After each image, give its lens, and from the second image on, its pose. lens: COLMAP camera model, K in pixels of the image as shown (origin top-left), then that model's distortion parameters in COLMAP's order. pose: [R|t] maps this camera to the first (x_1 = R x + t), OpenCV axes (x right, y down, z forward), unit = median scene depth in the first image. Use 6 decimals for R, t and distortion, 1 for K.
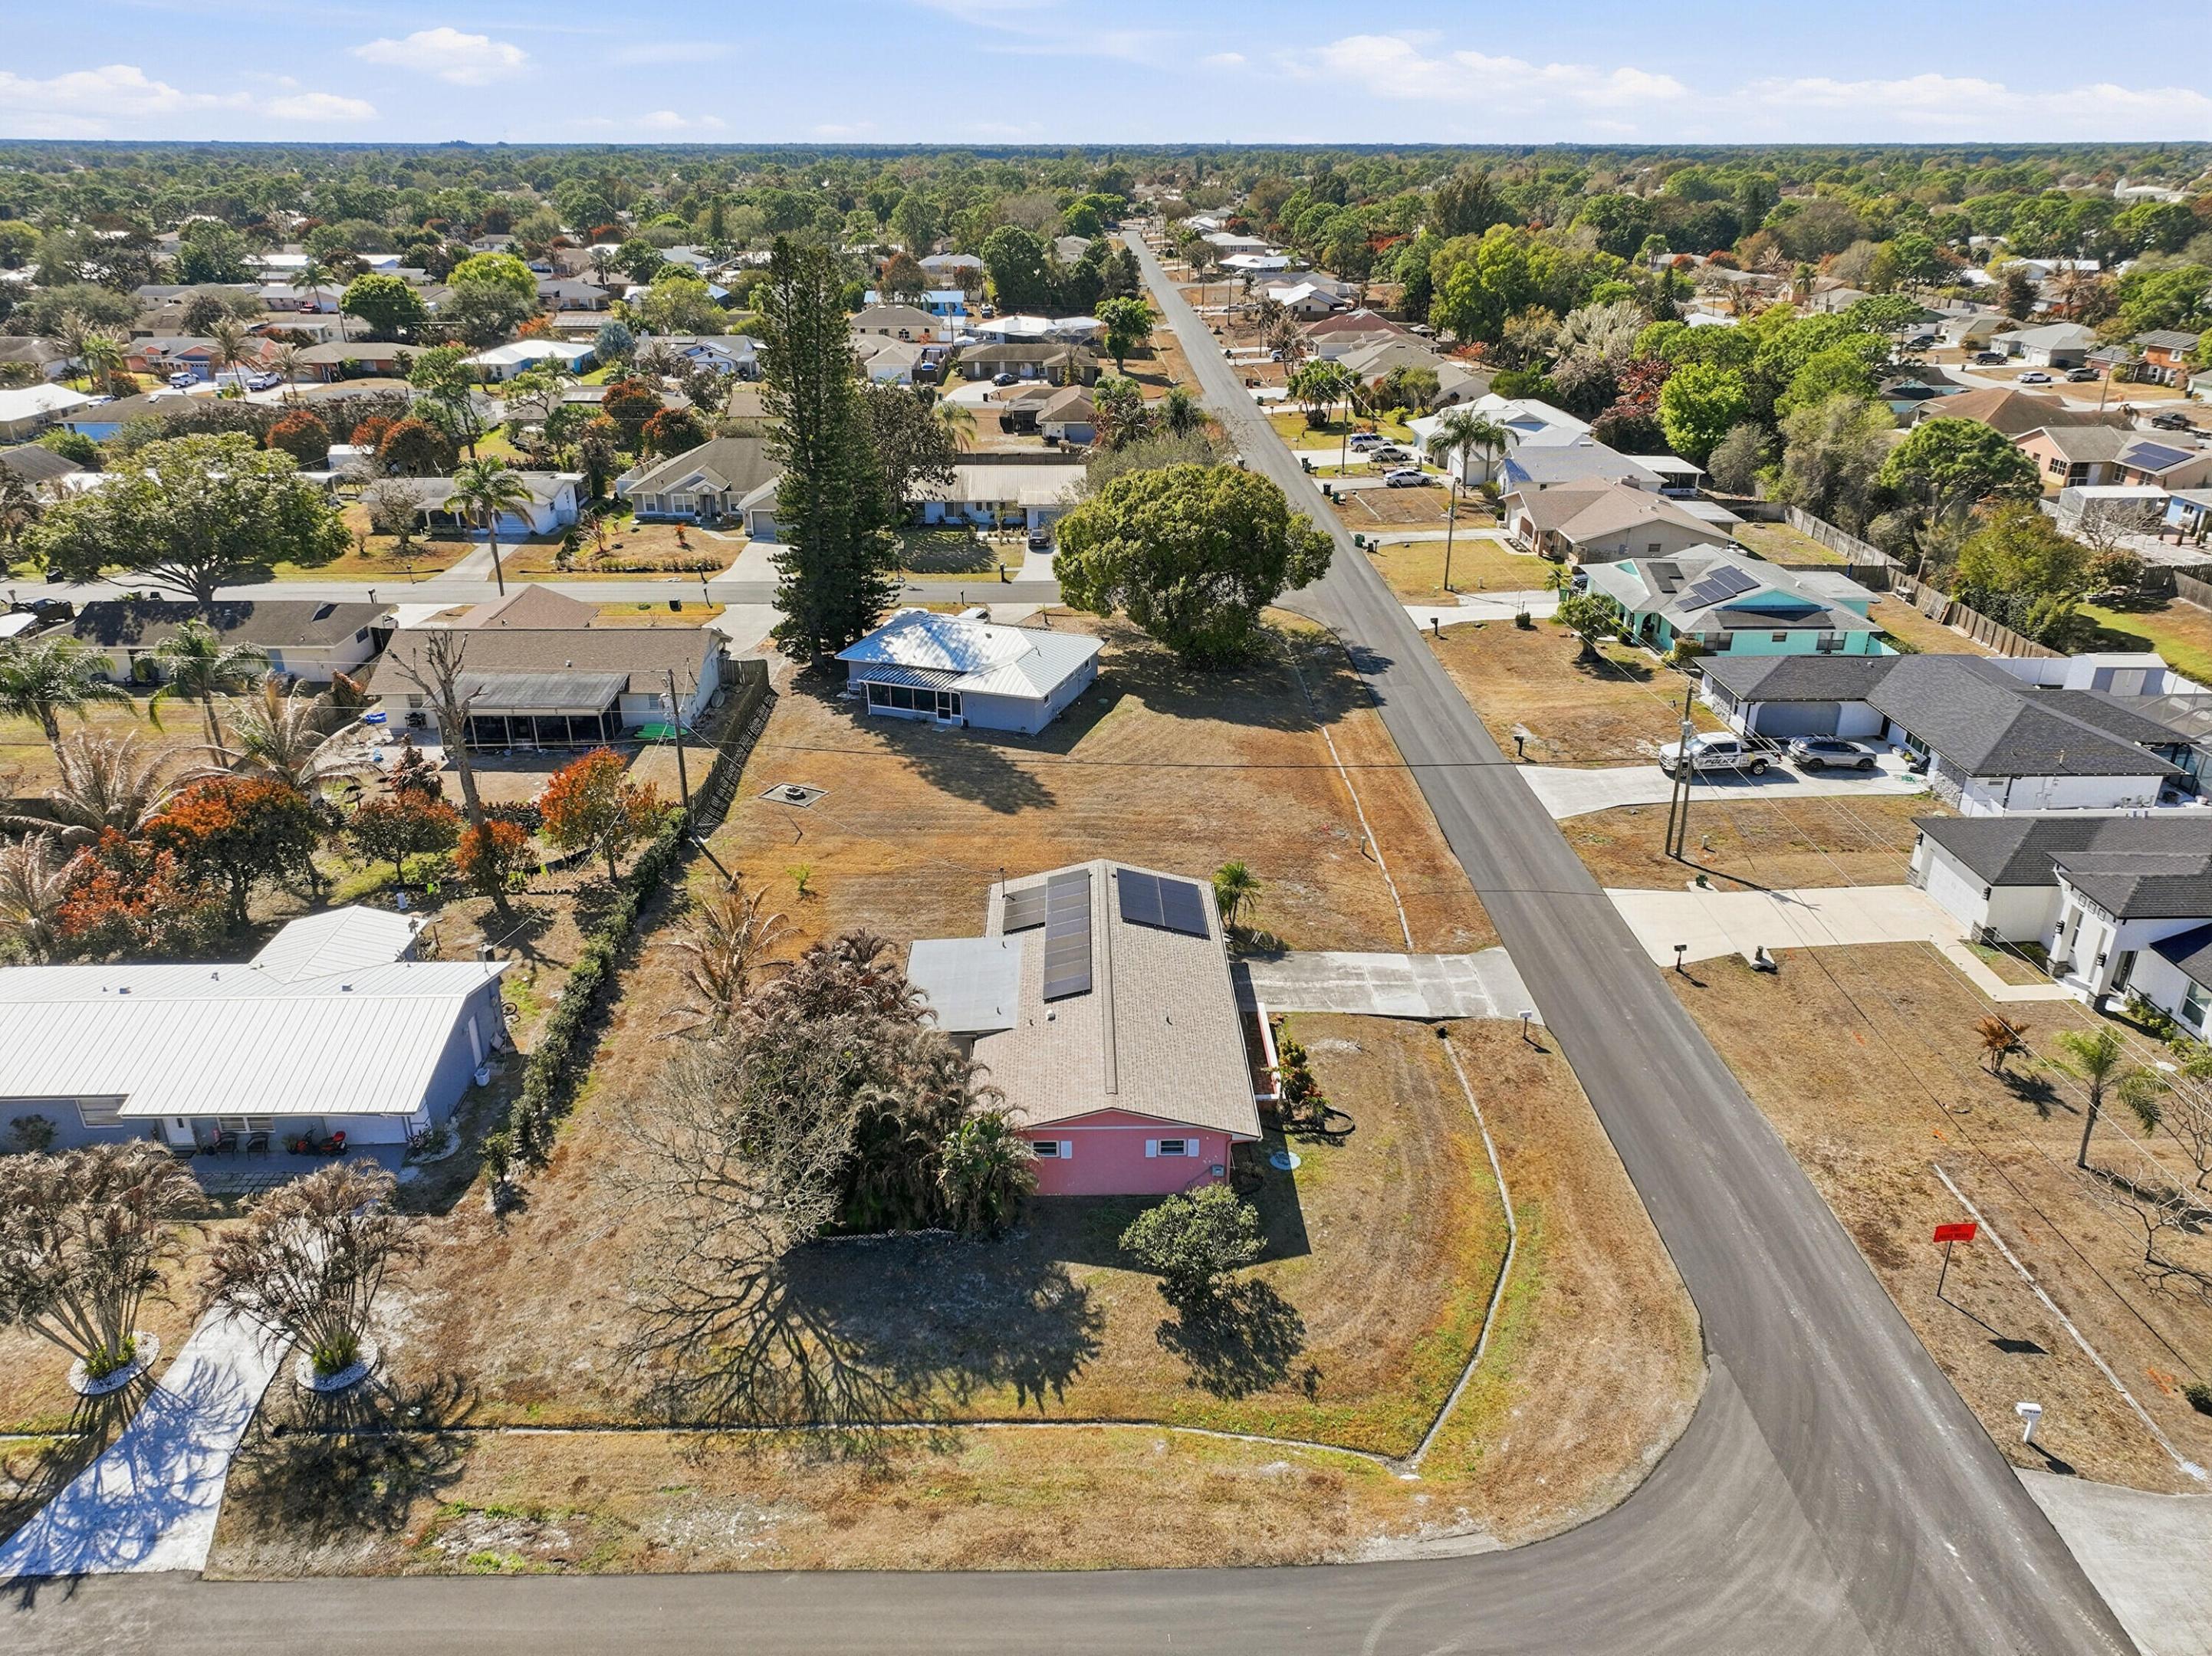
lens RADIAL K [[1546.5, 0, 1104.3], [0, 1546.5, 836.4], [0, 0, 1]] dist [0.000519, 0.006855]
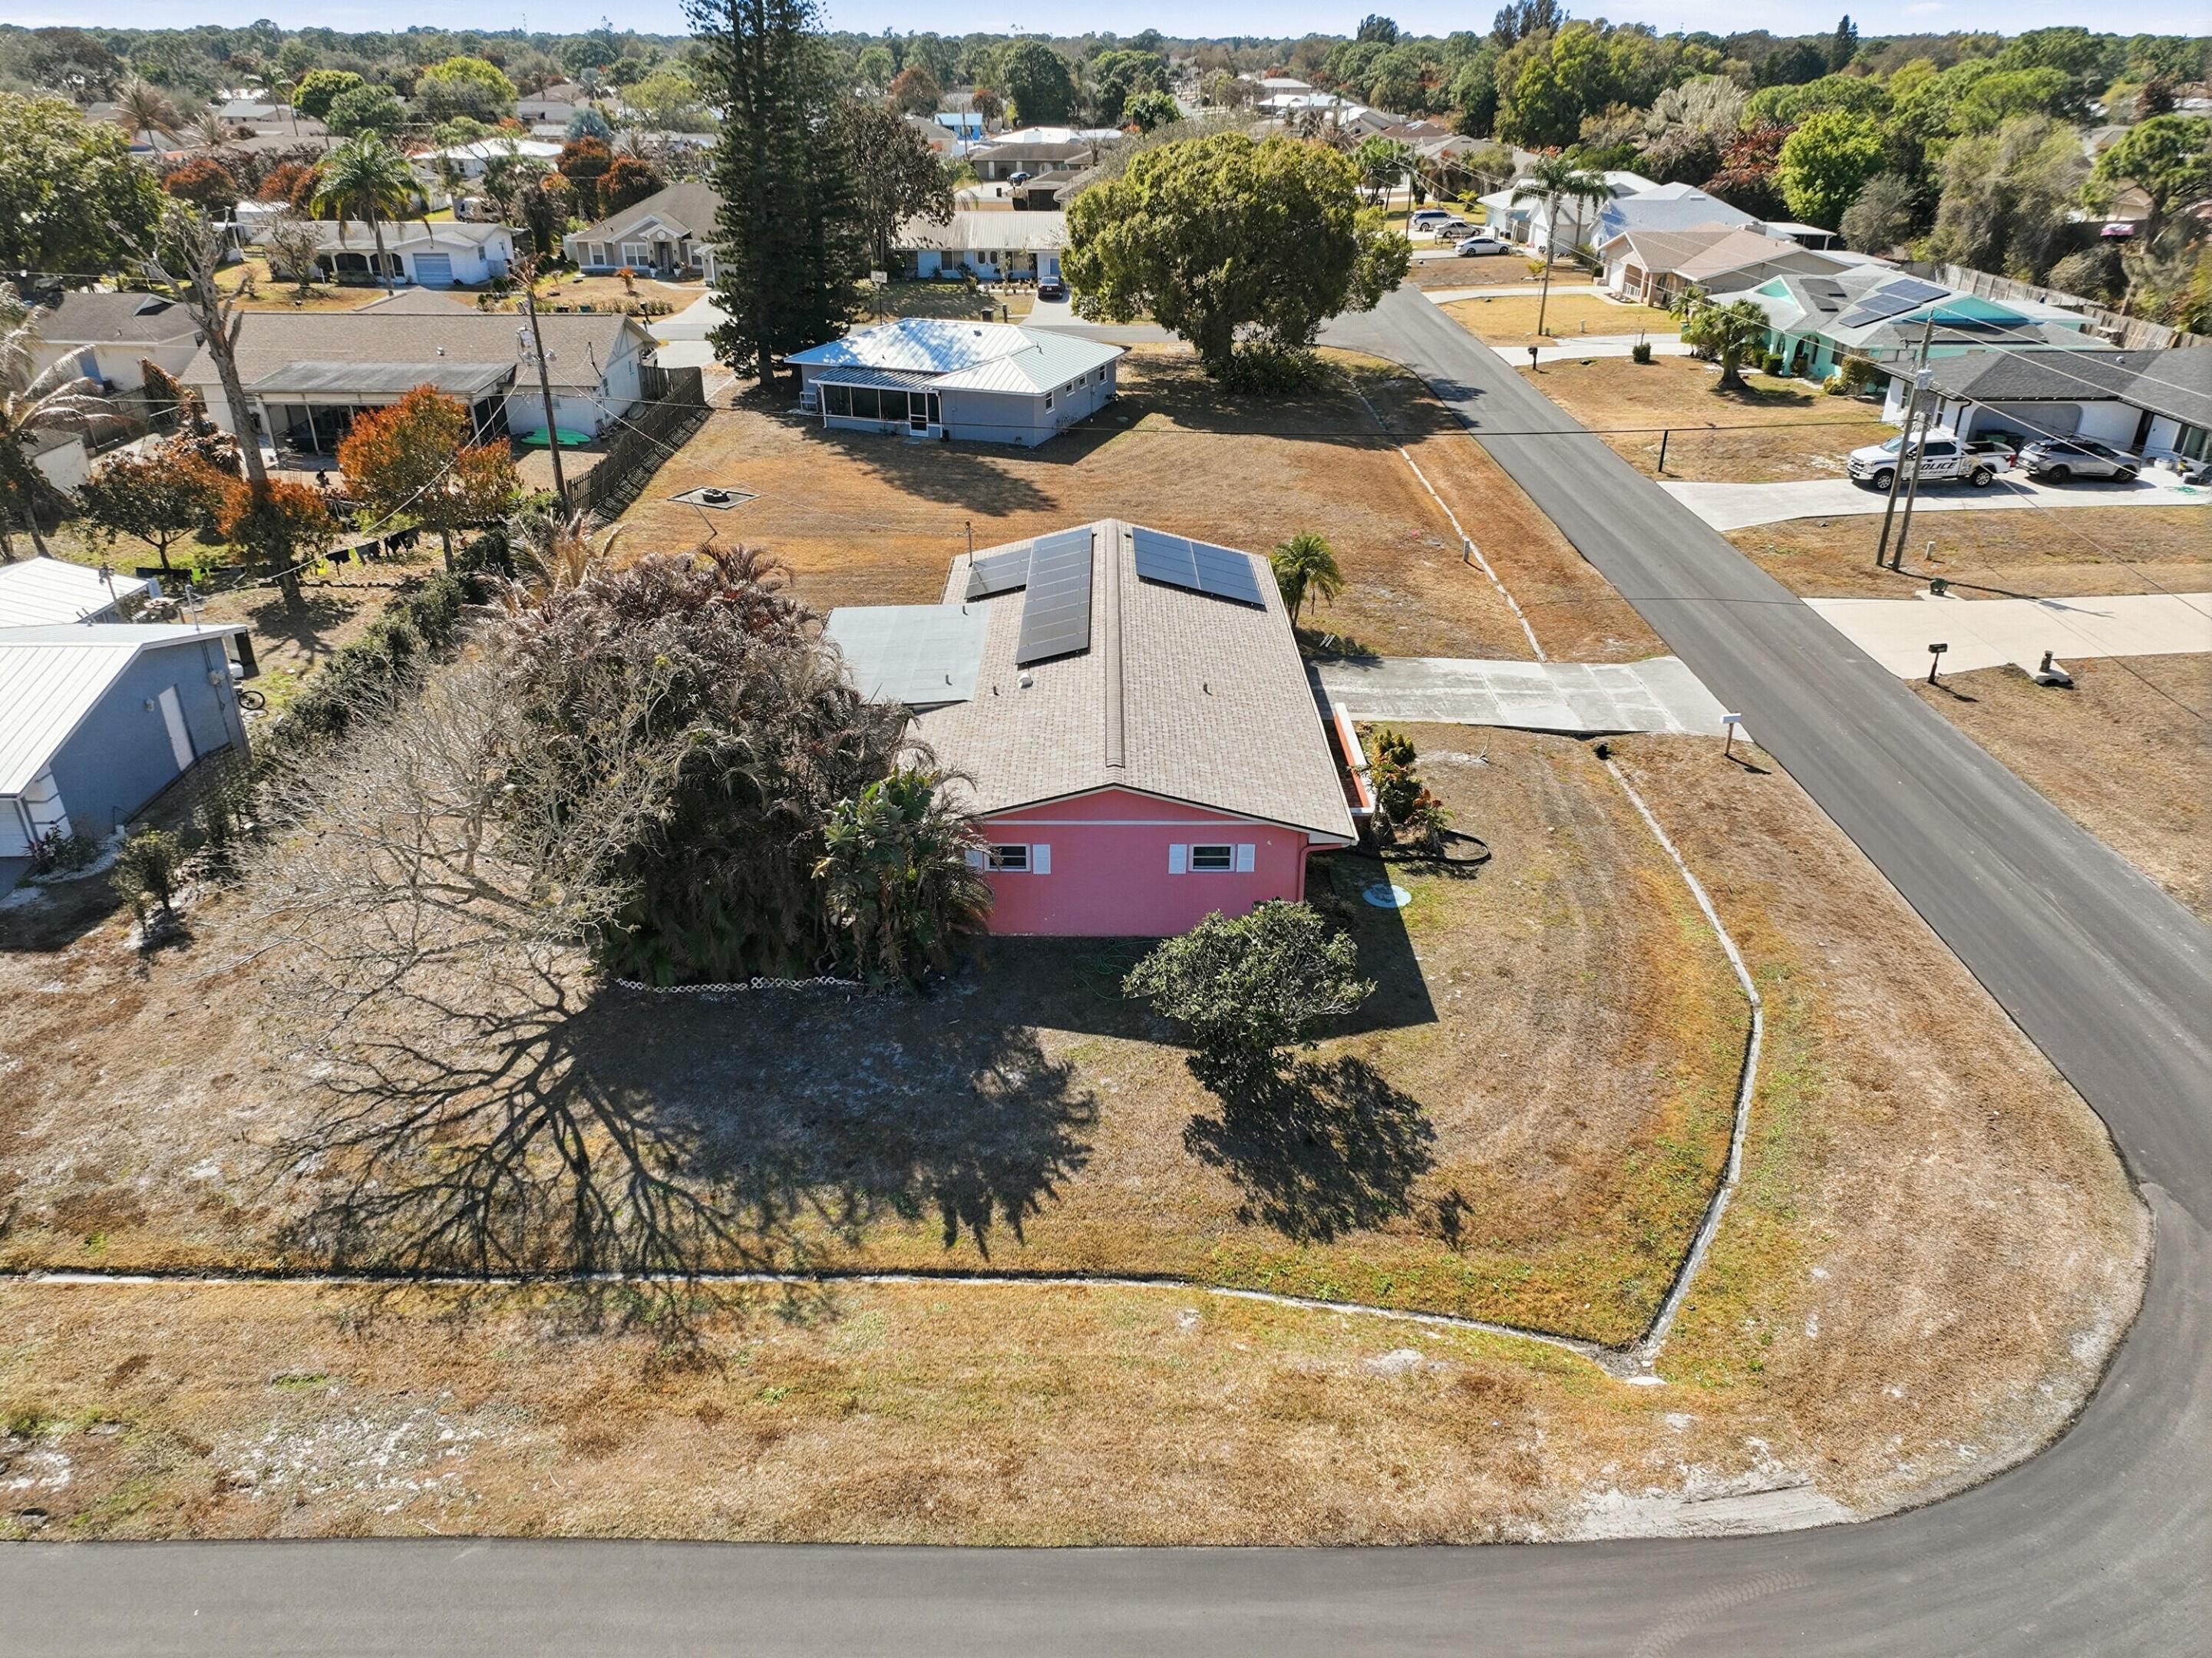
lens RADIAL K [[1555.4, 0, 1105.7], [0, 1555.4, 821.5], [0, 0, 1]] dist [-0.008763, 0.027125]
pose [[0.999818, 0.011183, -0.015452, 0.011439], [-0.010481, 0.998941, 0.044808, 0.170154], [0.015937, -0.044638, 0.998876, 0.400736]]
